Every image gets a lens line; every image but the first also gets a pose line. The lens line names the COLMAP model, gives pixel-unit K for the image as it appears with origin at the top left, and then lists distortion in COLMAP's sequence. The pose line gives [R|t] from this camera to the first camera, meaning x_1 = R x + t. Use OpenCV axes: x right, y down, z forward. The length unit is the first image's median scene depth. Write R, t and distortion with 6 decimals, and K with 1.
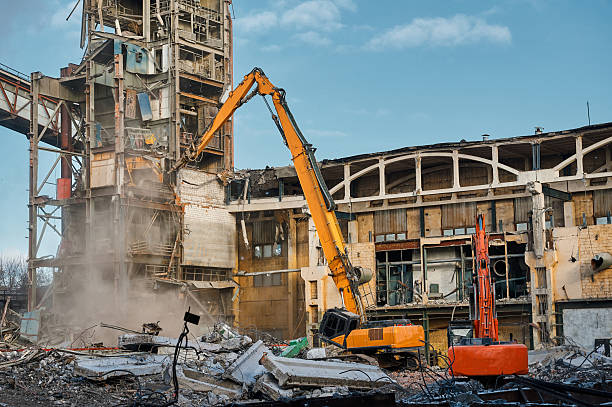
lens RADIAL K [[1179.8, 0, 306.0], [0, 1179.8, 203.5], [0, 0, 1]] dist [0.005356, 0.039575]
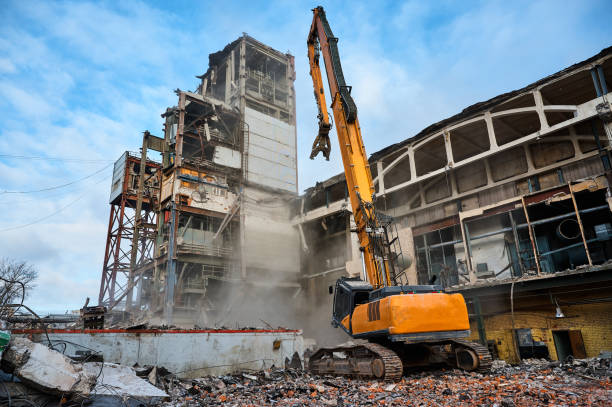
lens RADIAL K [[418.2, 0, 306.0], [0, 418.2, 203.5], [0, 0, 1]] dist [-0.000688, -0.002033]
pose [[0.965053, -0.096958, -0.243458, 0.061389], [0.043326, 0.975283, -0.216668, 0.086921], [0.258449, 0.198548, 0.945401, 0.654471]]
